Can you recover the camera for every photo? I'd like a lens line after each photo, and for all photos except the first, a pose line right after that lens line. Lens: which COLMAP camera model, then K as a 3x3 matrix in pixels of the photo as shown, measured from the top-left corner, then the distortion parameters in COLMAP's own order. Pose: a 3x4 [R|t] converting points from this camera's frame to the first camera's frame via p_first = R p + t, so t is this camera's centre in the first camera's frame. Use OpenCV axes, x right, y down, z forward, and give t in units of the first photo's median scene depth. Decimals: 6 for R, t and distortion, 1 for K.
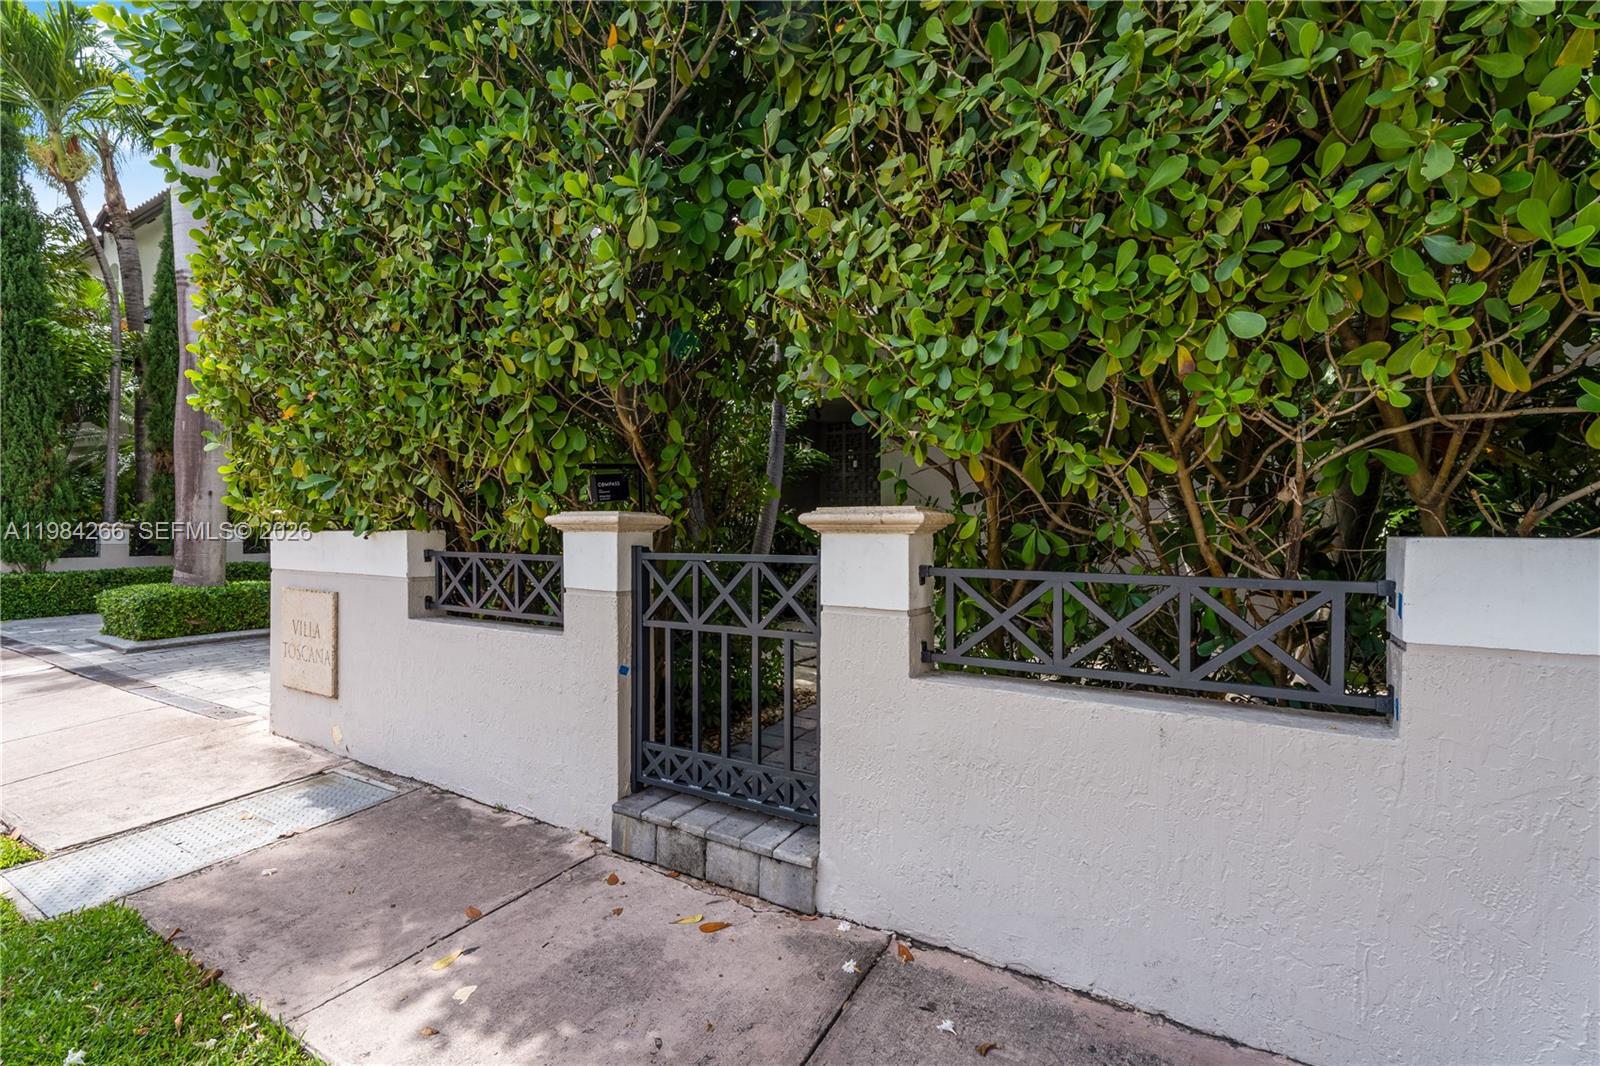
lens RADIAL K [[694.7, 0, 791.8], [0, 694.7, 514.9], [0, 0, 1]] dist [-0.000968, -0.000111]
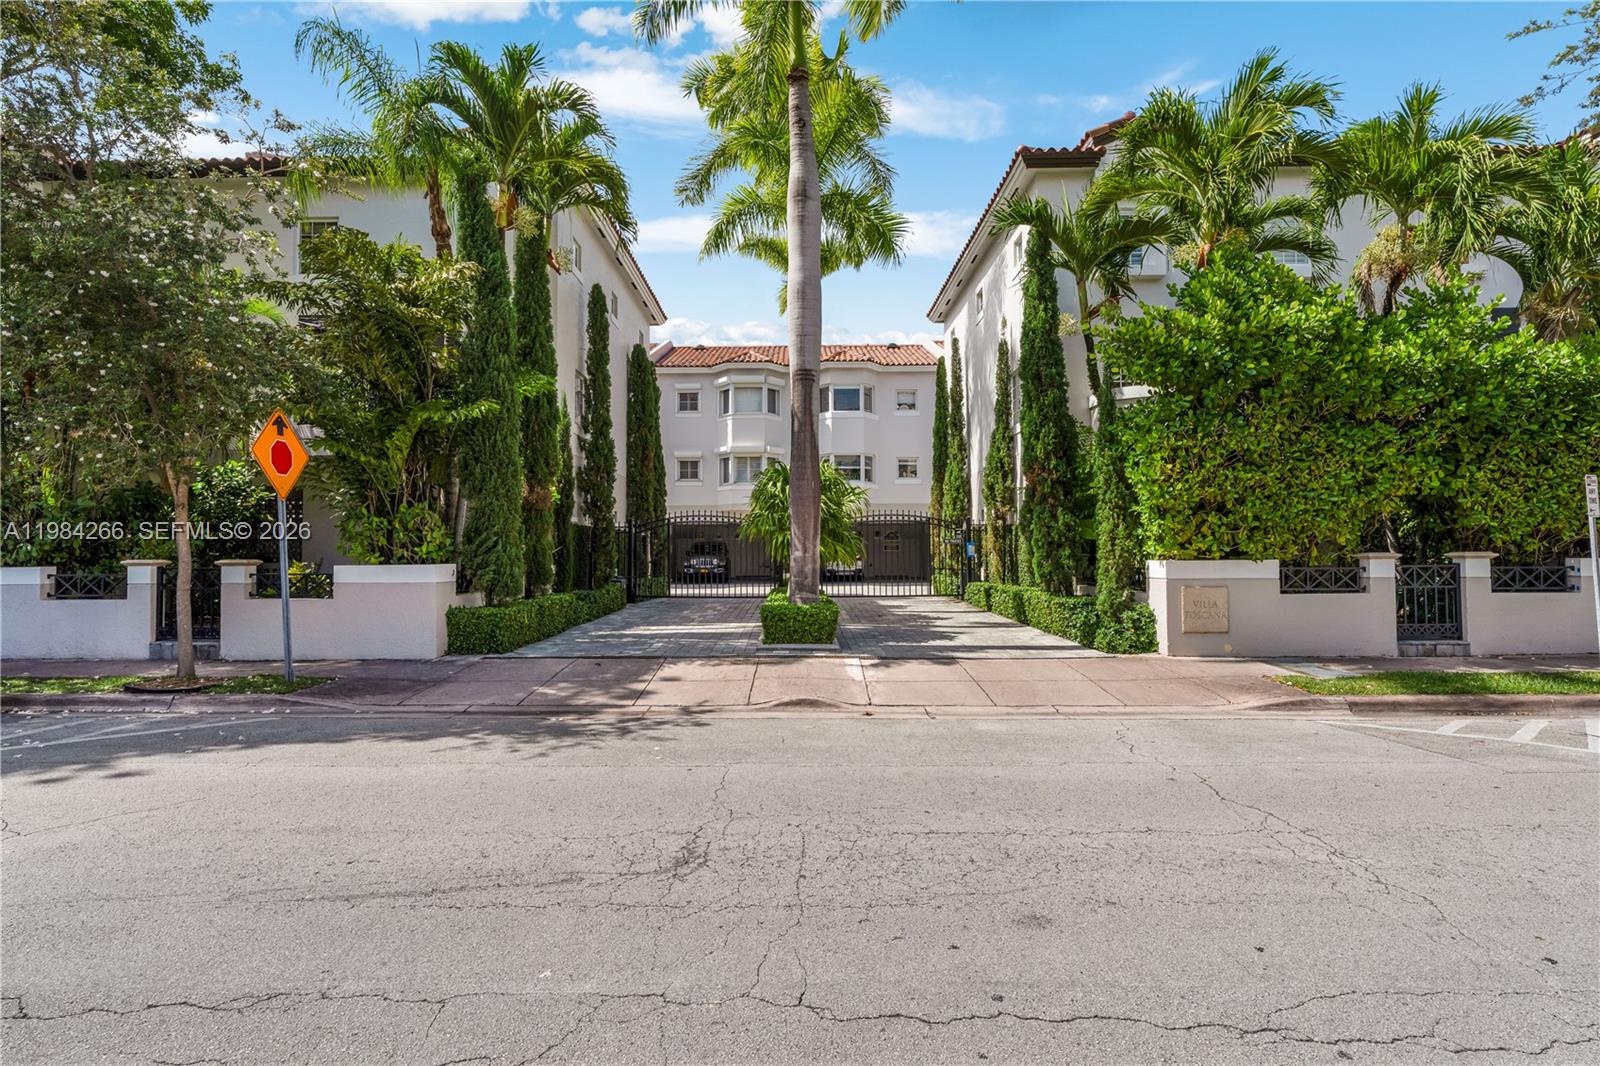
lens RADIAL K [[758.5, 0, 800.0], [0, 758.5, 533.0], [0, 0, 1]] dist [-0.001174, -0.000234]
pose [[0.861287, 0.005444, 0.508089, -4.992782], [-0.000436, 0.999950, -0.009975, -0.066875], [-0.508118, 0.008370, 0.861247, -0.703225]]
